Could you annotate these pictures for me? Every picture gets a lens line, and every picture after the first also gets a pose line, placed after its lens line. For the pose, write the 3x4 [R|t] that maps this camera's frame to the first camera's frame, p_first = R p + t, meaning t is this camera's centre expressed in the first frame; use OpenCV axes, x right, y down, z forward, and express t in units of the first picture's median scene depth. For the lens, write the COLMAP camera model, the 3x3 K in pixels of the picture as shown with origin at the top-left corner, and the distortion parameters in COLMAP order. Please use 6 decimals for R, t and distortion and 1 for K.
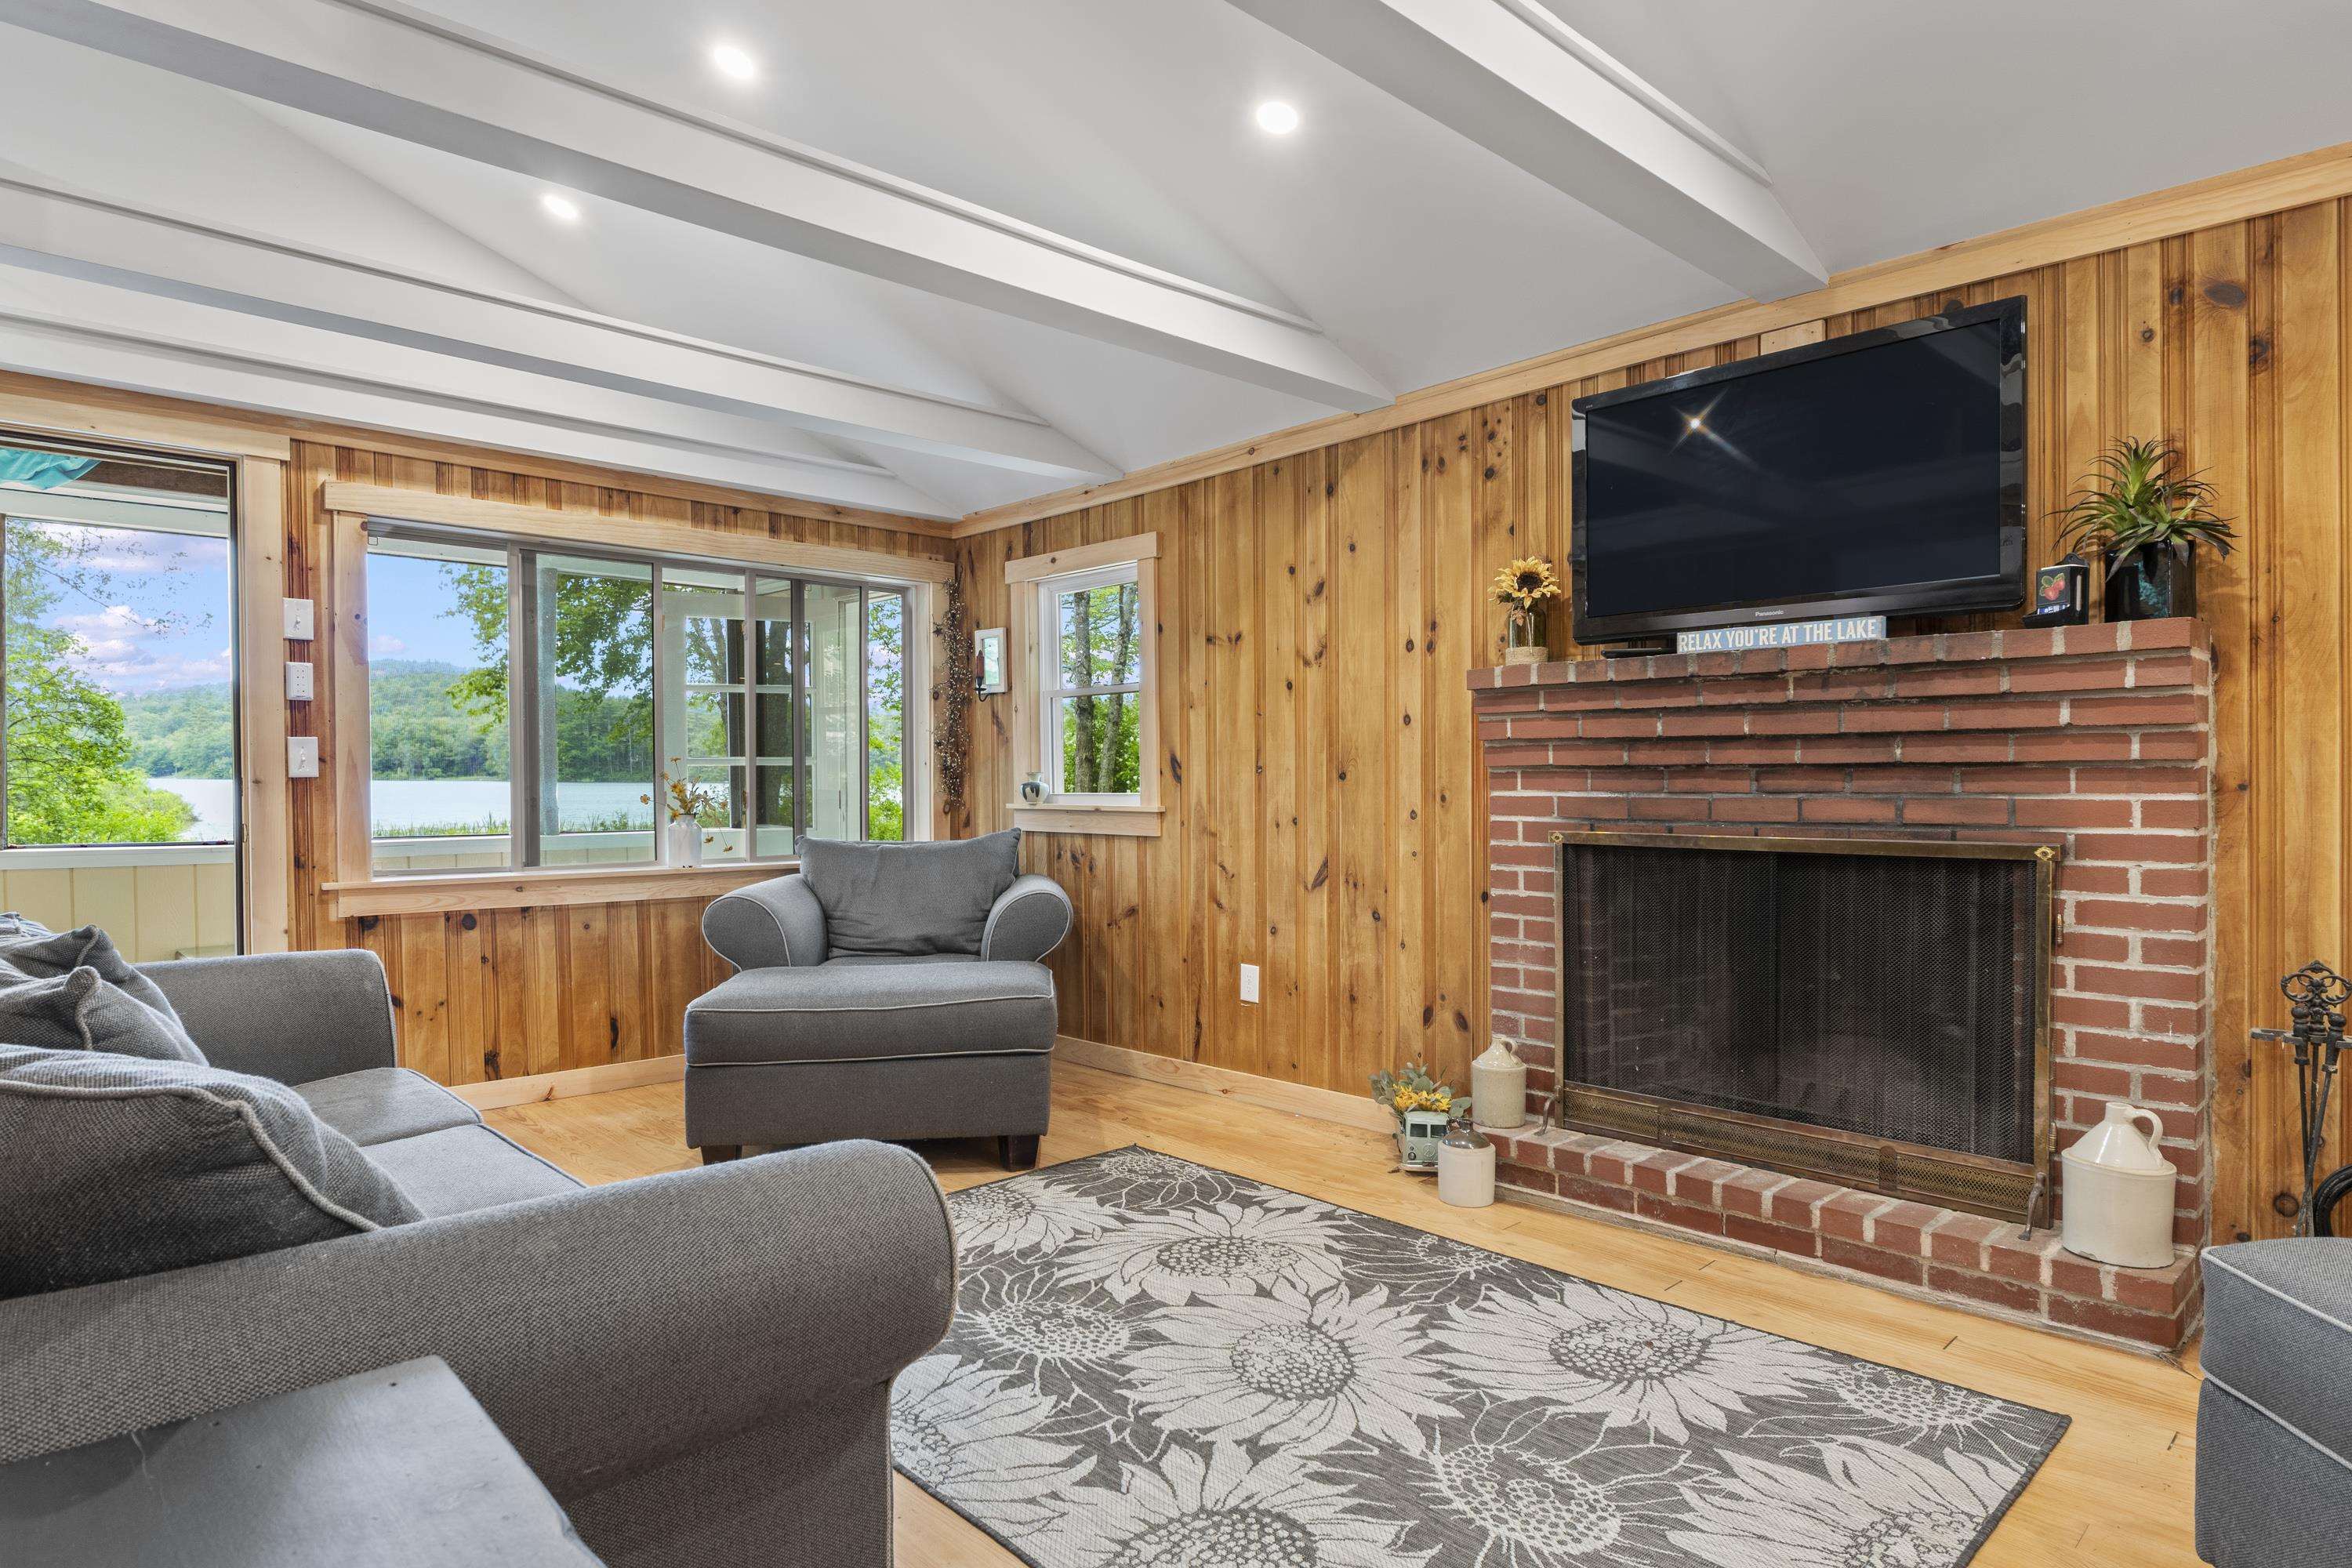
lens RADIAL K [[1310.8, 0, 1171.5], [0, 1310.8, 794.8], [0, 0, 1]] dist [-0.005716, 0.002266]
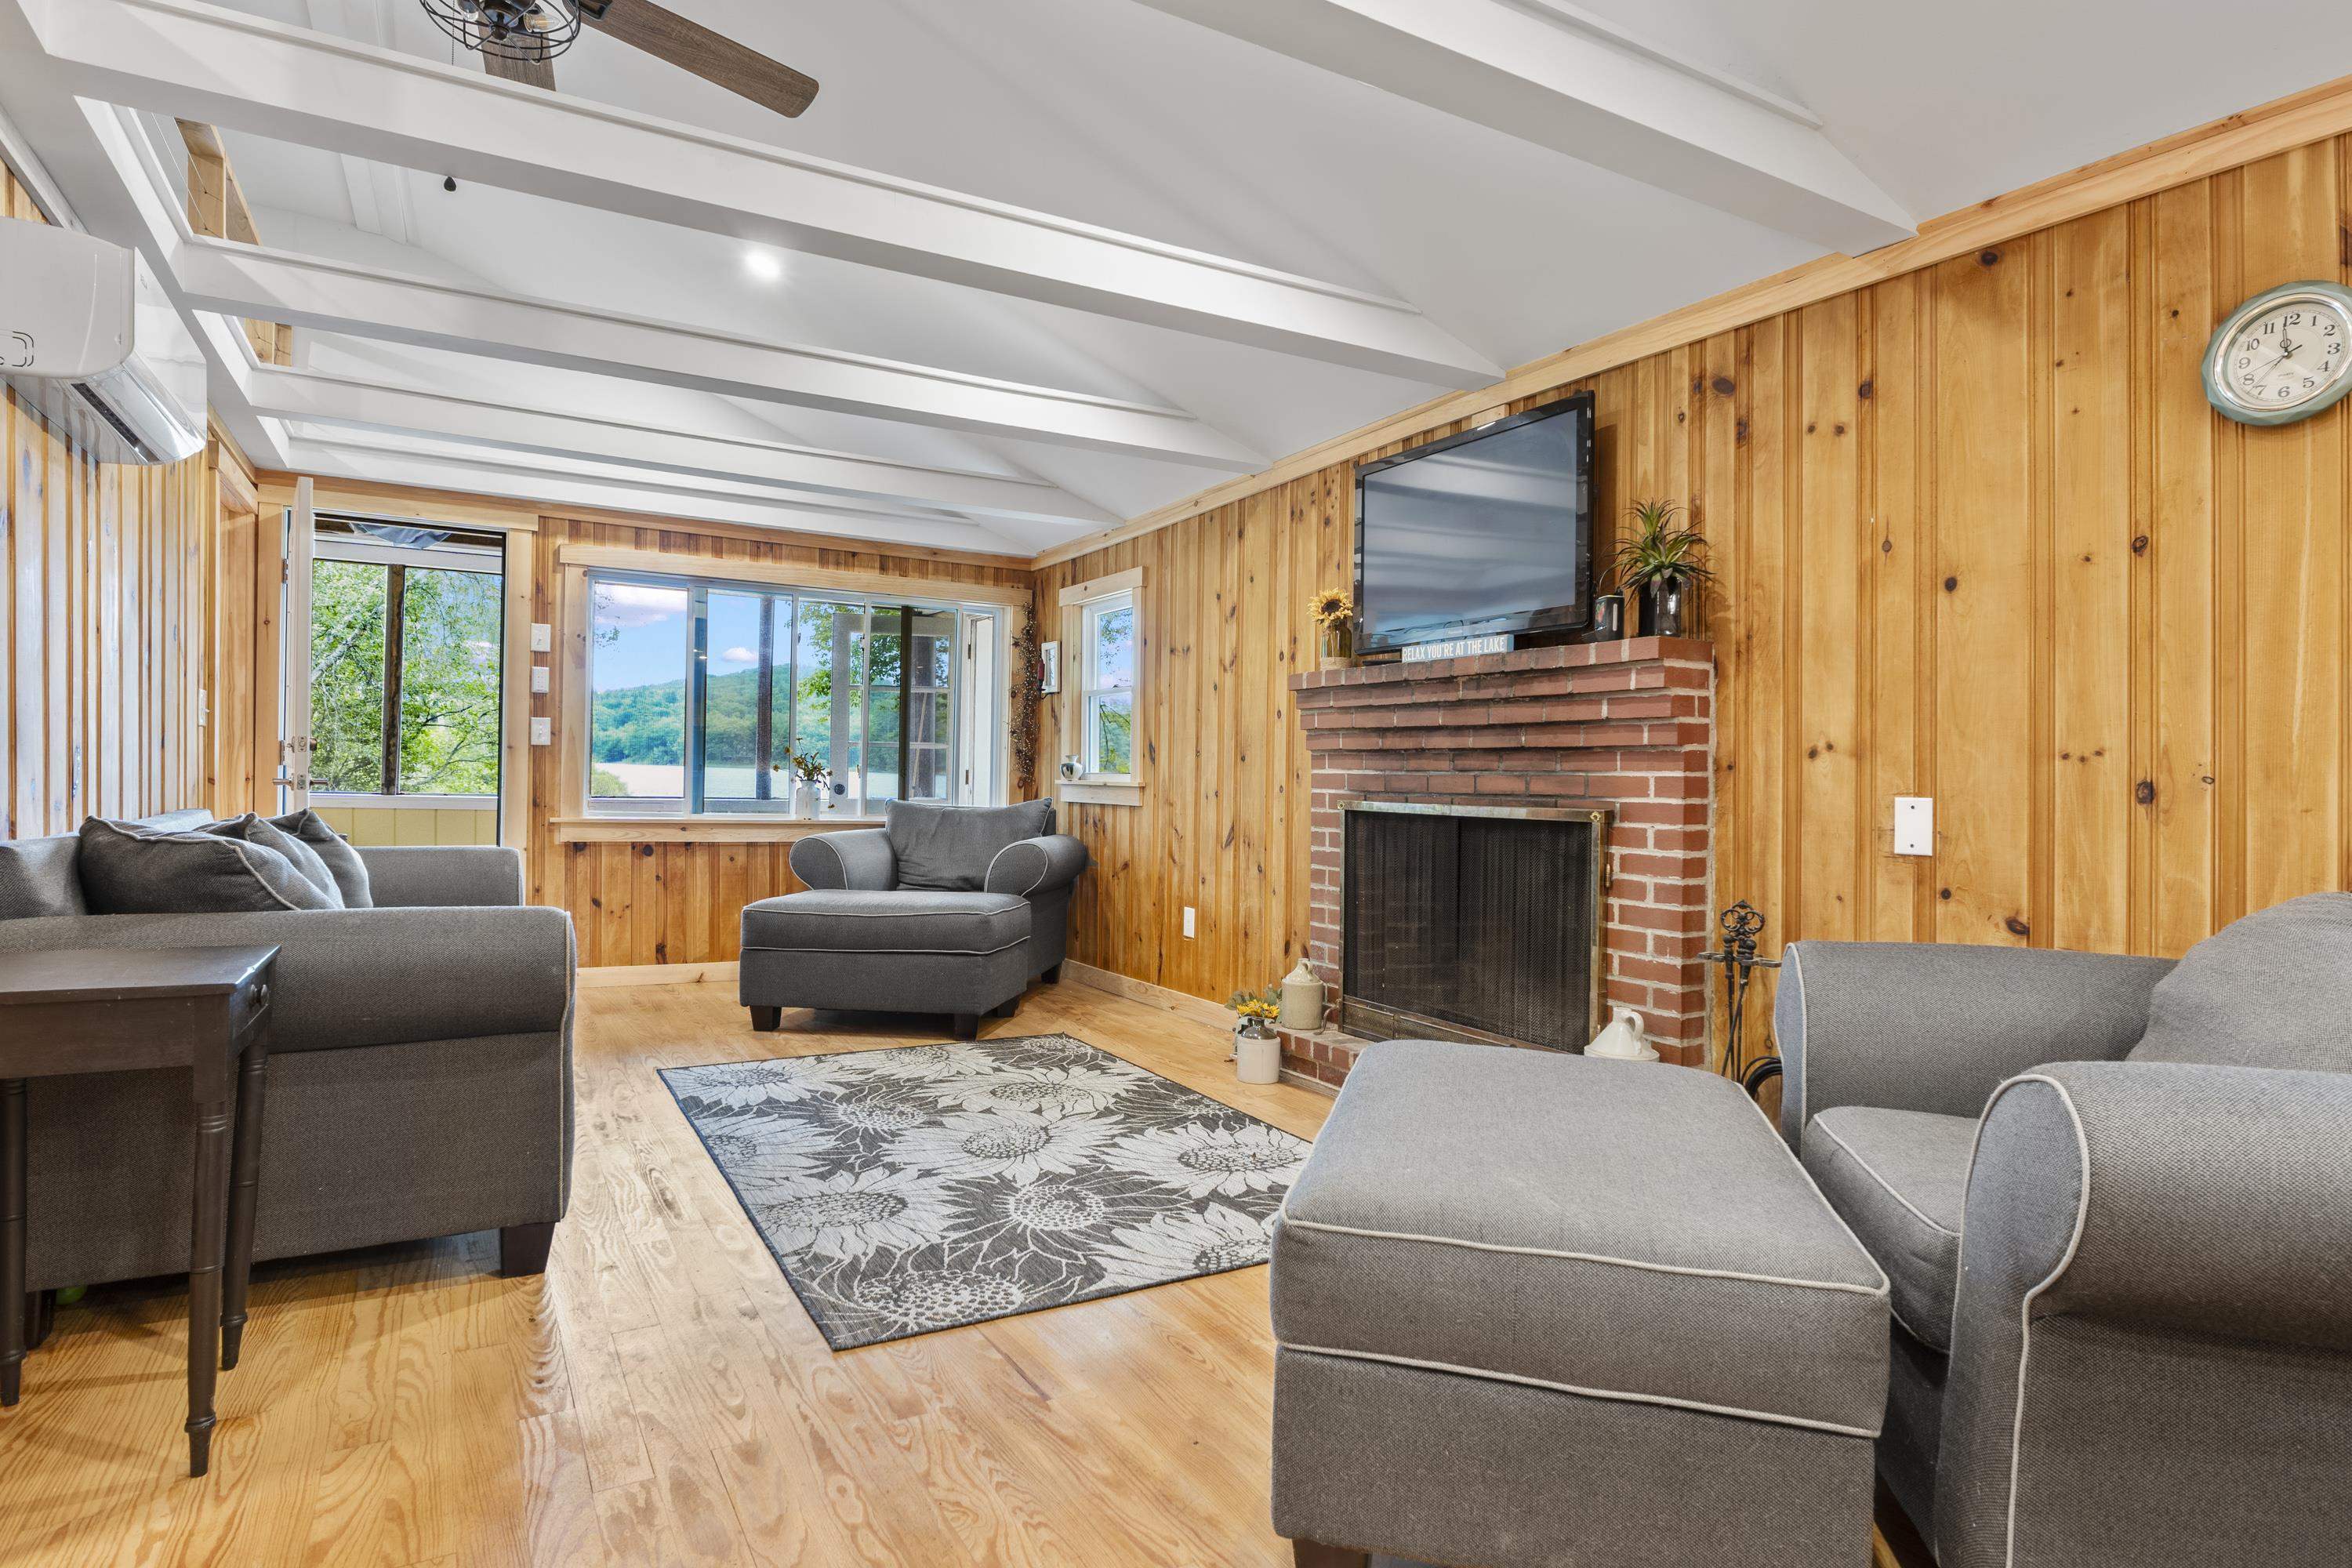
lens RADIAL K [[1263.1, 0, 1179.4], [0, 1263.1, 775.3], [0, 0, 1]] dist [-0.003915, 0.000881]
pose [[0.971679, 0.022340, -0.235247, 0.434030], [-0.026216, 0.999567, -0.013361, 0.024204], [0.234846, 0.019150, 0.971844, -0.246000]]
